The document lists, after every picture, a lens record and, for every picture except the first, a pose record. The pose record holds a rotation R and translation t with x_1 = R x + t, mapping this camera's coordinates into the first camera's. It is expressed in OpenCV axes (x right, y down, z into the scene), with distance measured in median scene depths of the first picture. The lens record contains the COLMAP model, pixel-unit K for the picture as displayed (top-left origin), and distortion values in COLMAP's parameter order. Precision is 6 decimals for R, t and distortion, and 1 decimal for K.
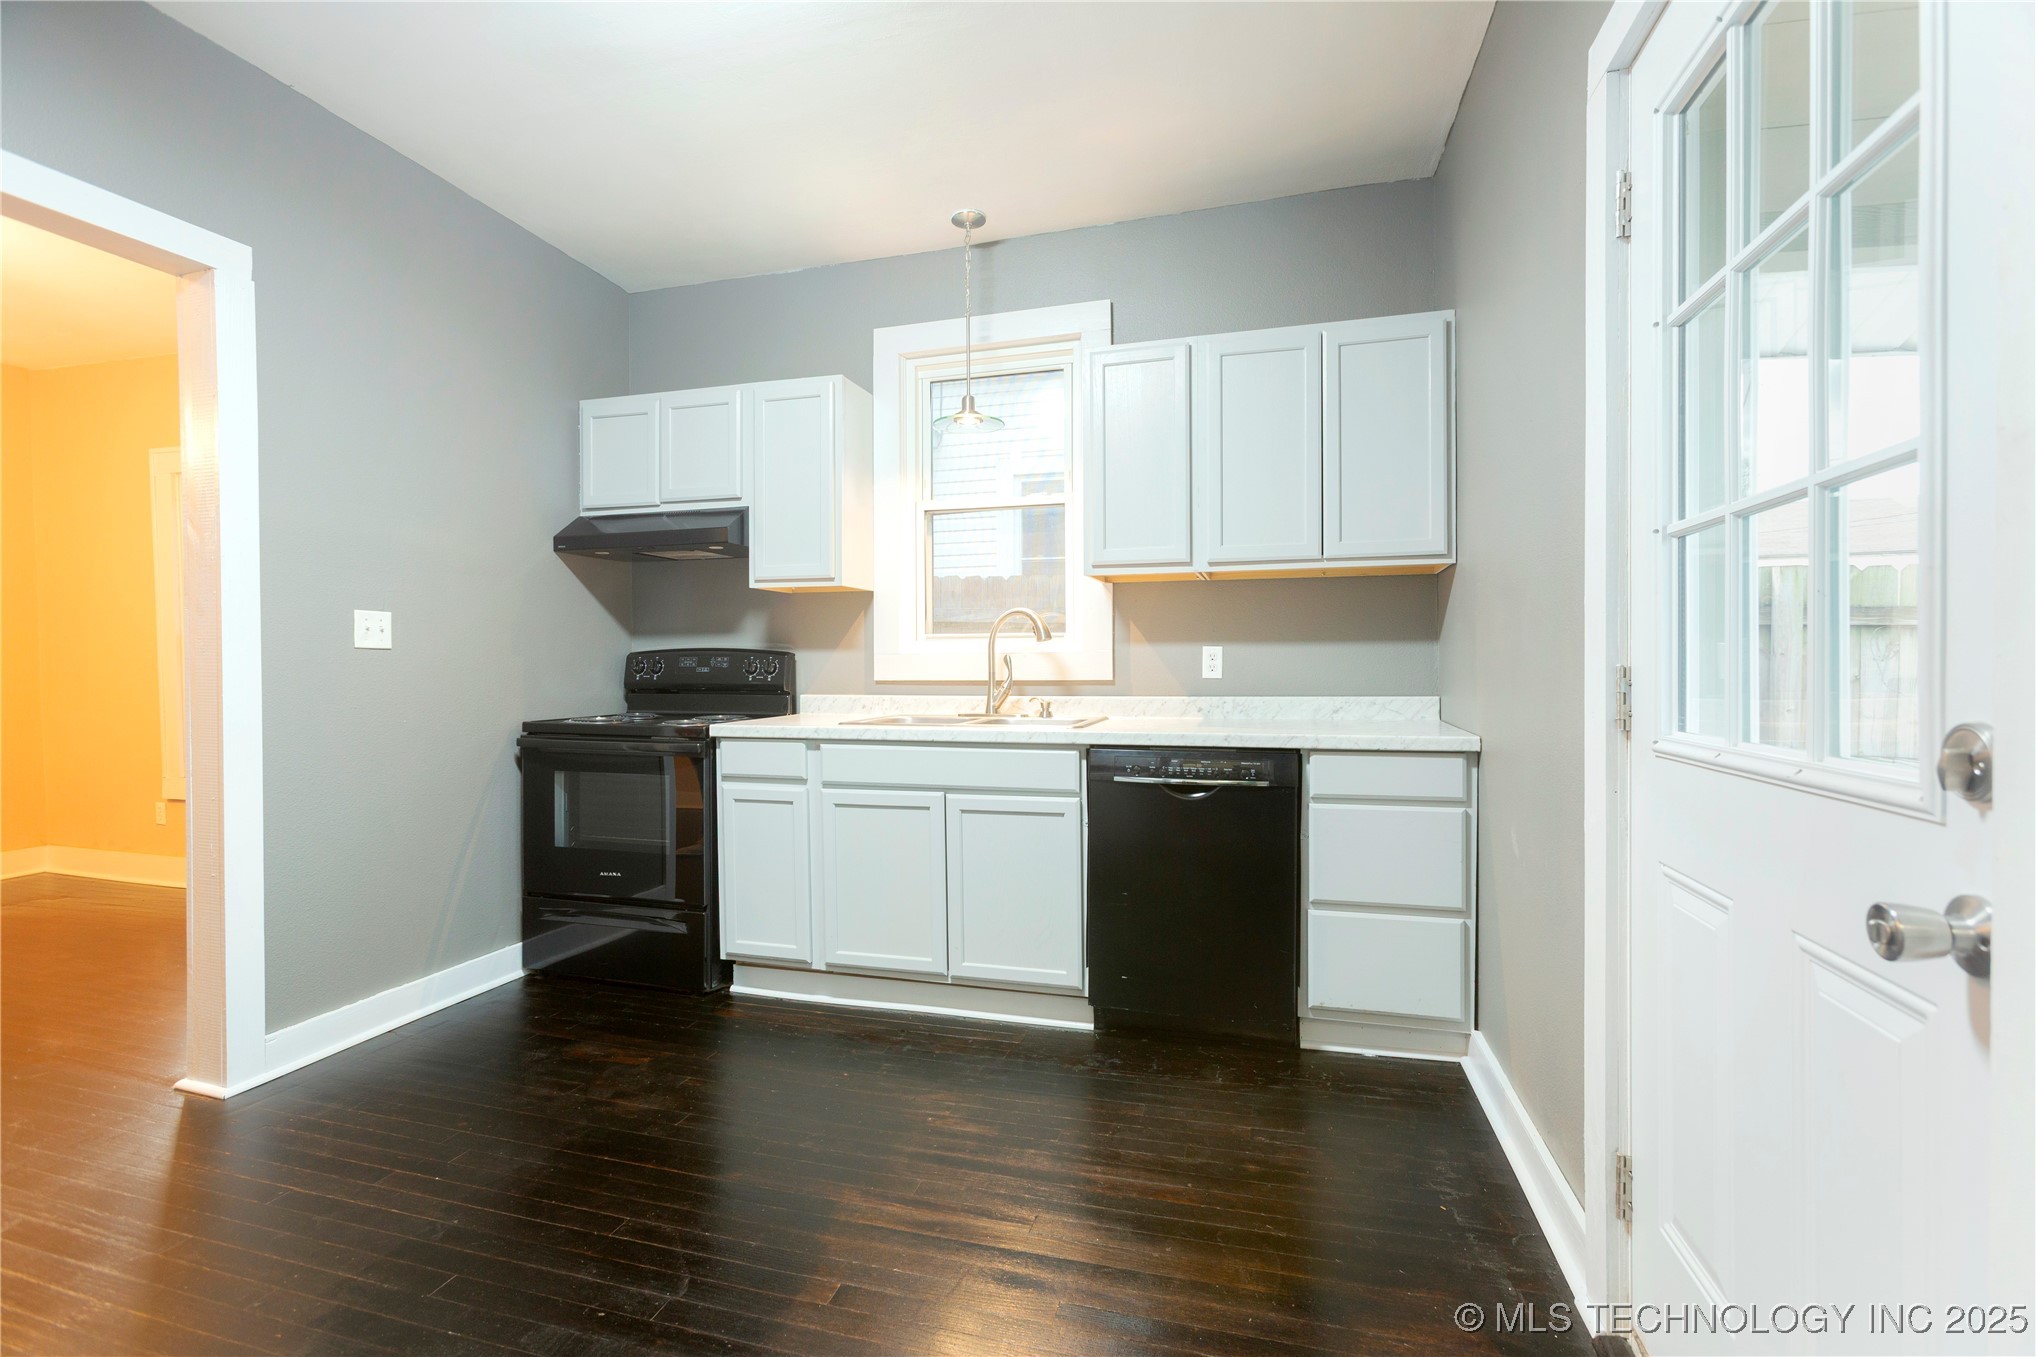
lens RADIAL K [[933.9, 0, 1011.3], [0, 933.9, 670.8], [0, 0, 1]] dist [0.000499, 0.000180]
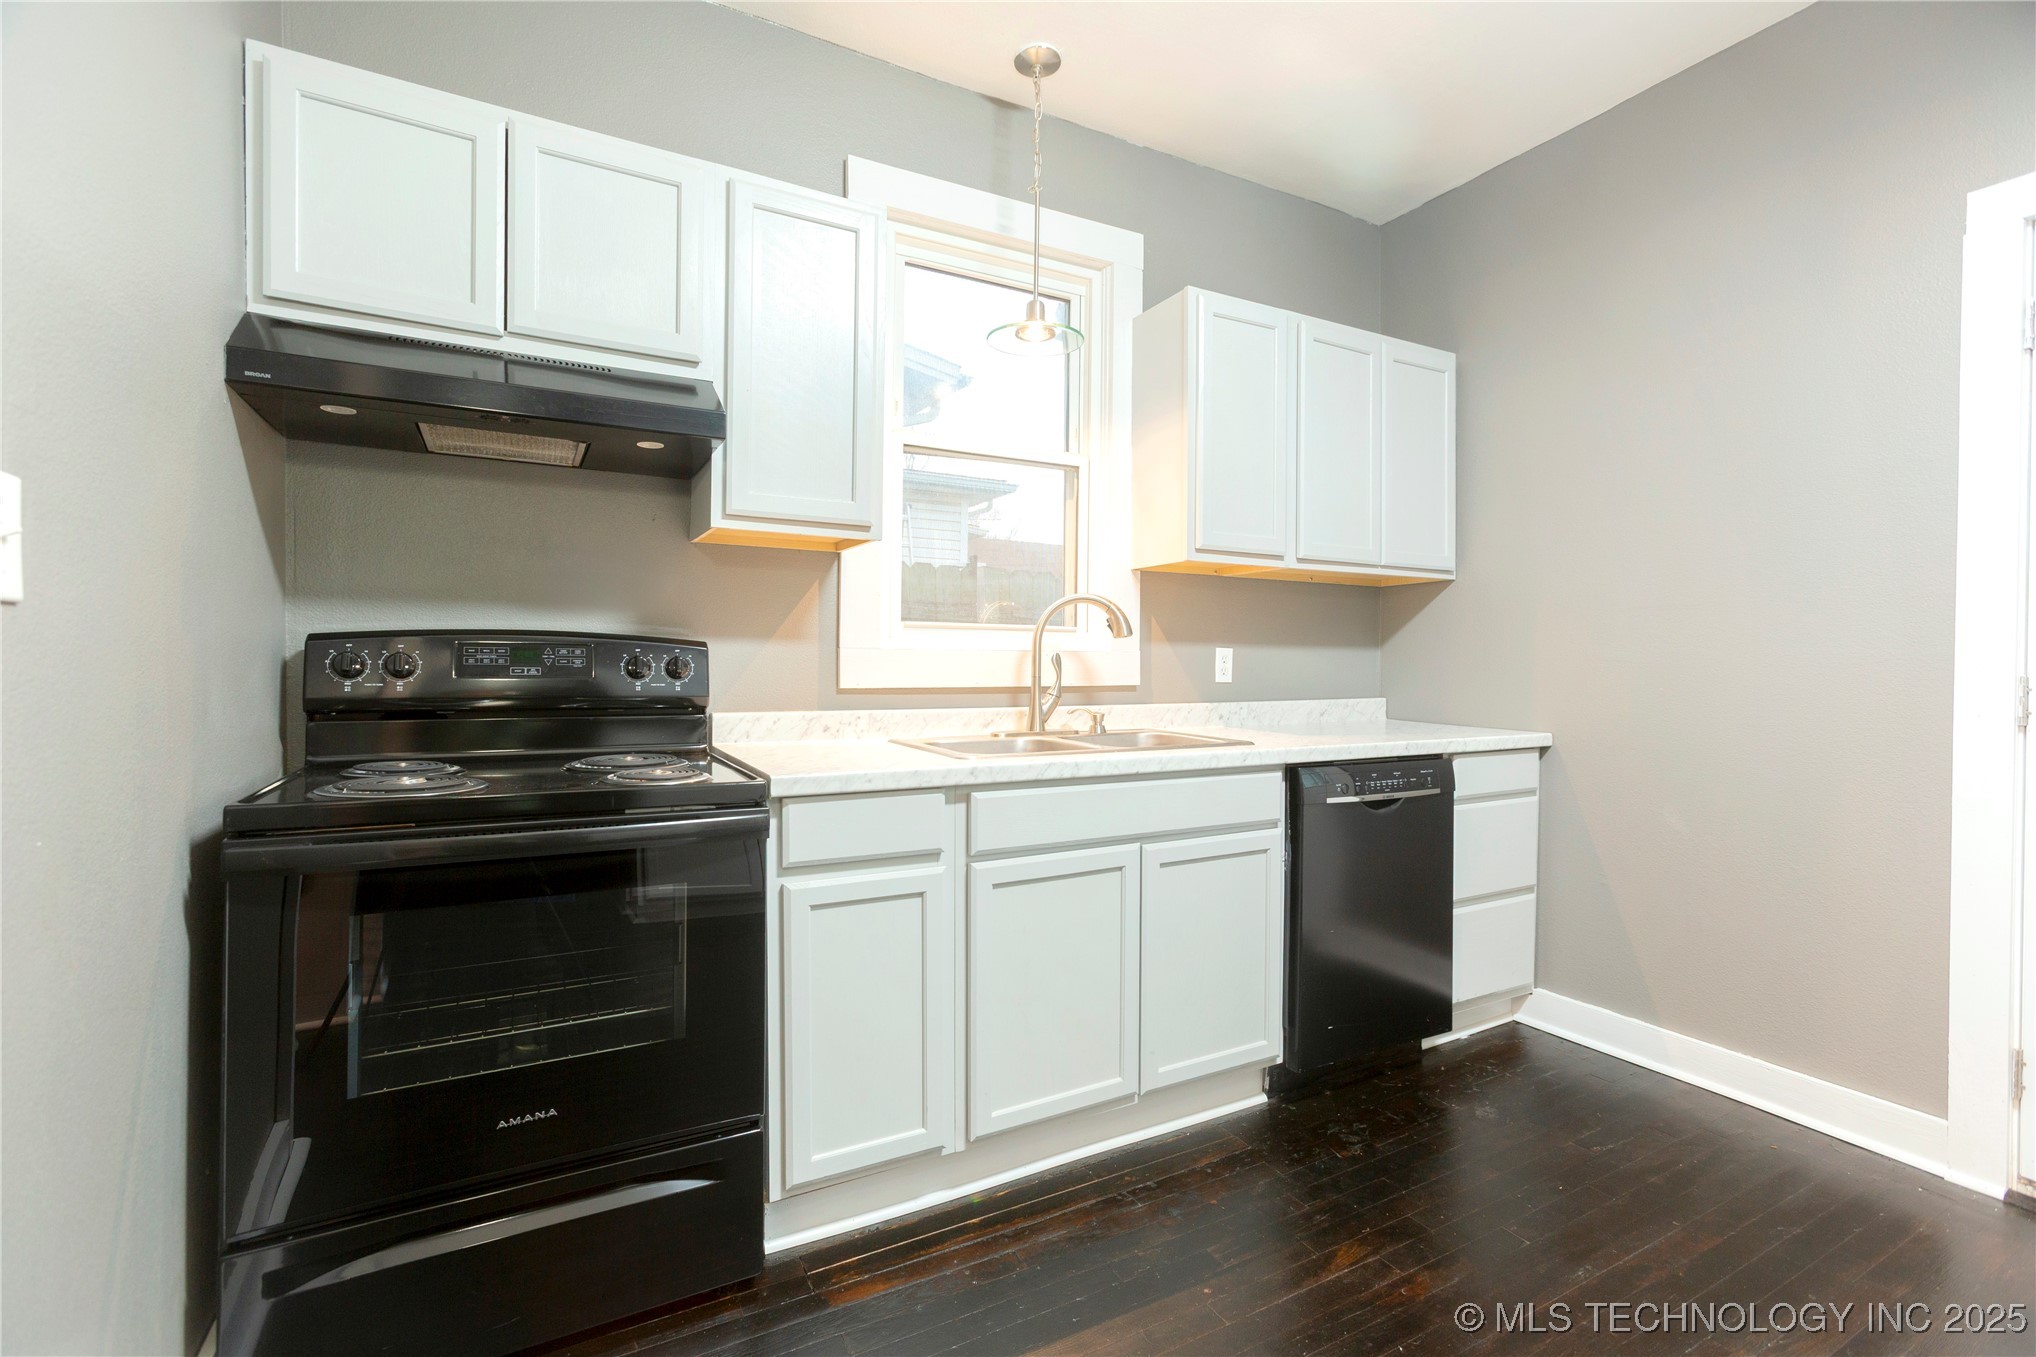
lens RADIAL K [[947.5, 0, 1049.9], [0, 947.5, 659.2], [0, 0, 1]] dist [0.000902, 0.000358]
pose [[0.682180, 0.010776, 0.731105, -0.588424], [-0.006117, 0.999941, -0.009031, -0.005413], [-0.731158, 0.001689, 0.682206, 0.487614]]
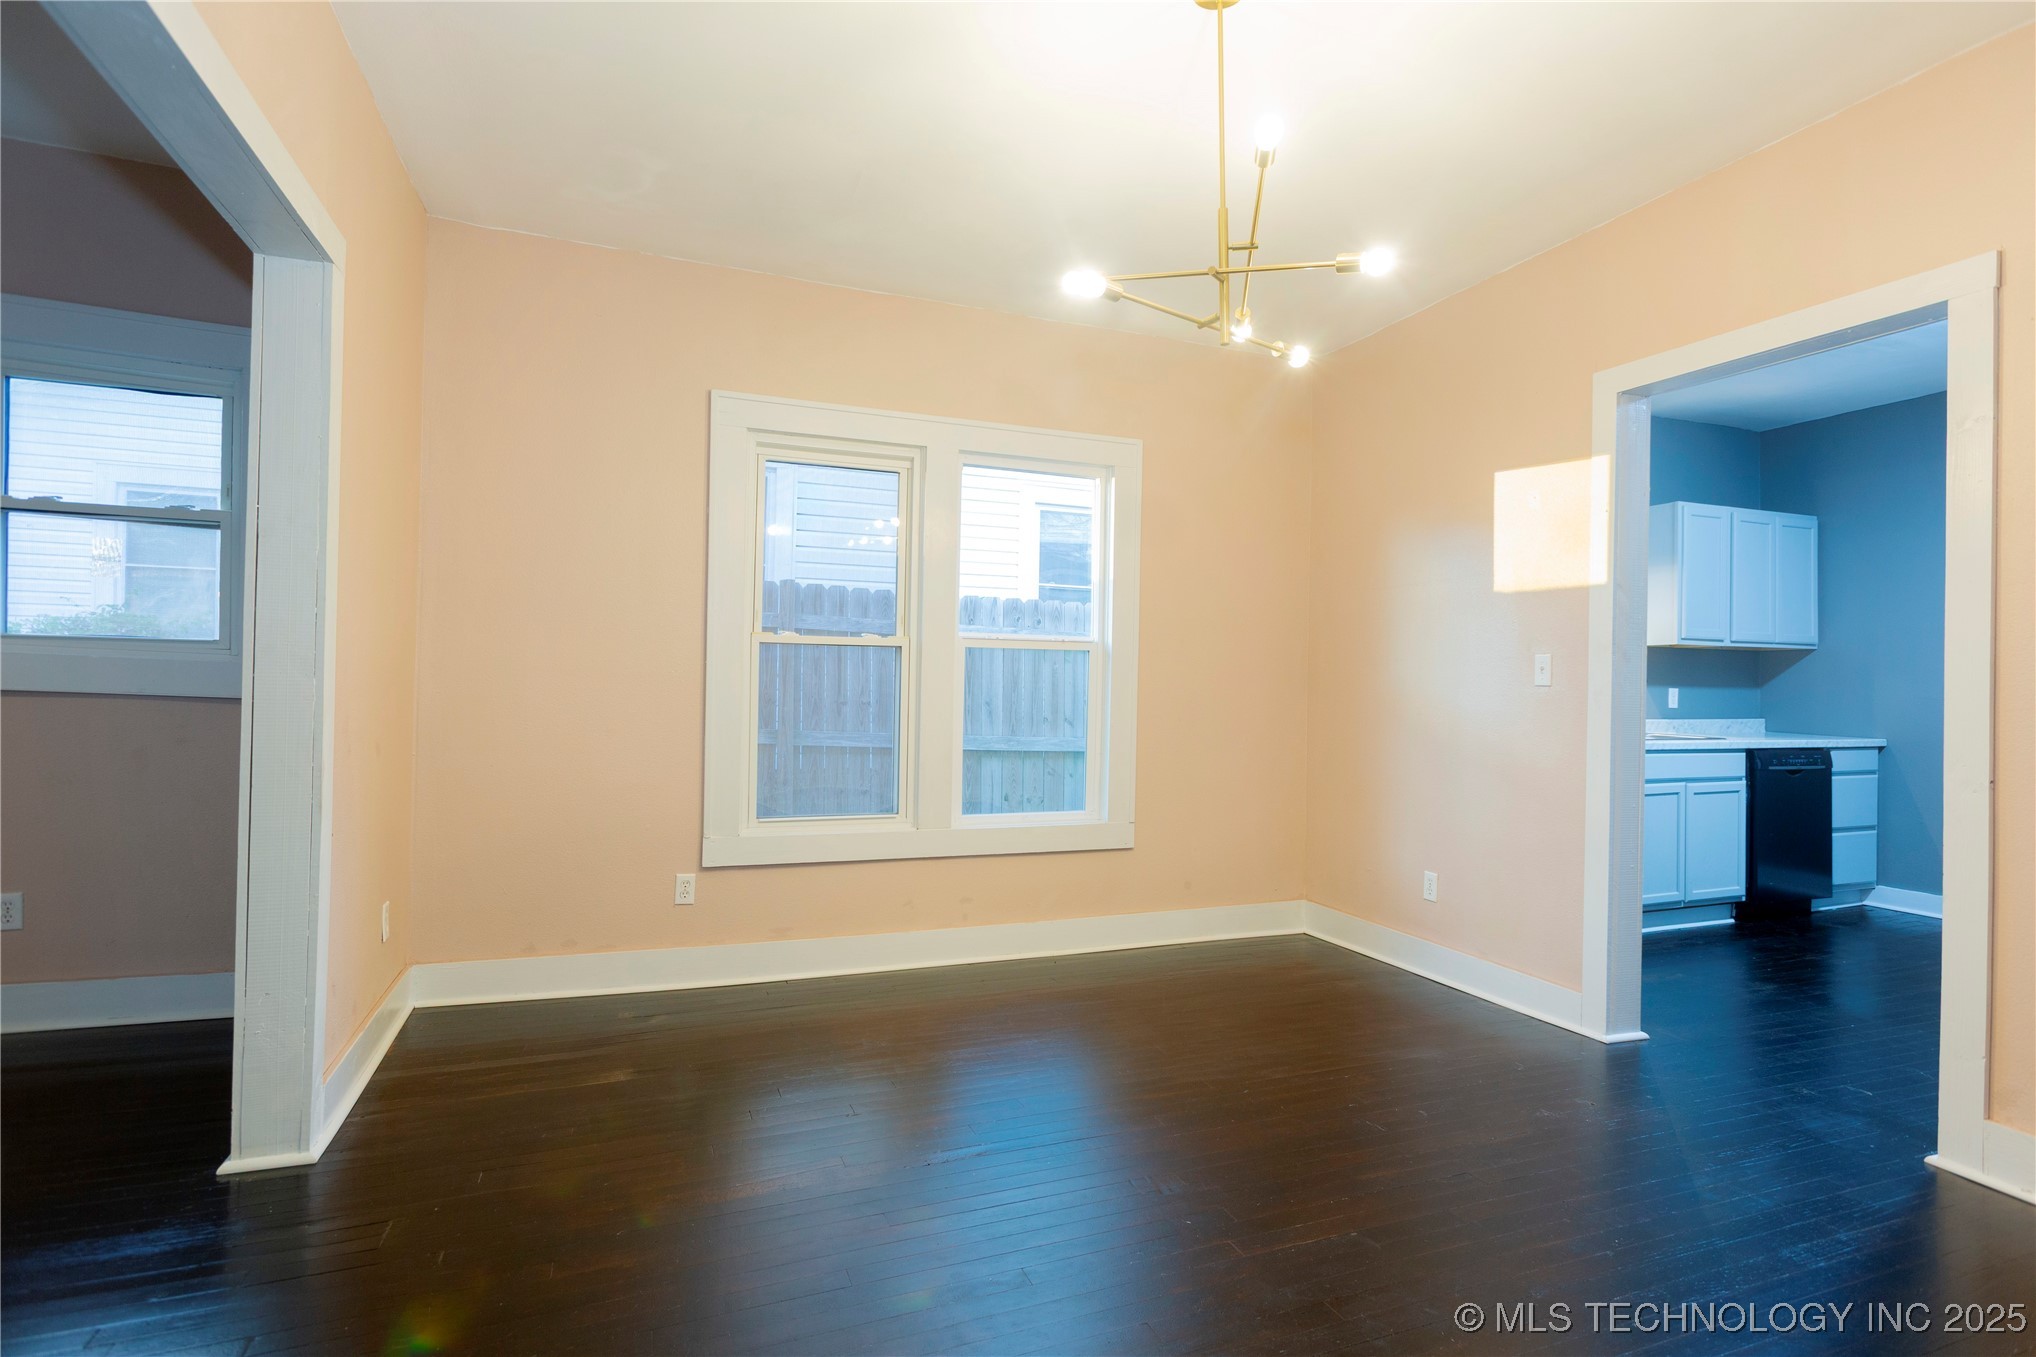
lens RADIAL K [[1032.4, 0, 1017.3], [0, 1032.4, 666.2], [0, 0, 1]] dist [0.014749, 0.000359]
pose [[0.775916, 0.026716, 0.630271, -1.810607], [-0.015819, 0.999613, -0.022897, -0.005189], [-0.630638, 0.007796, 0.776038, 0.318870]]
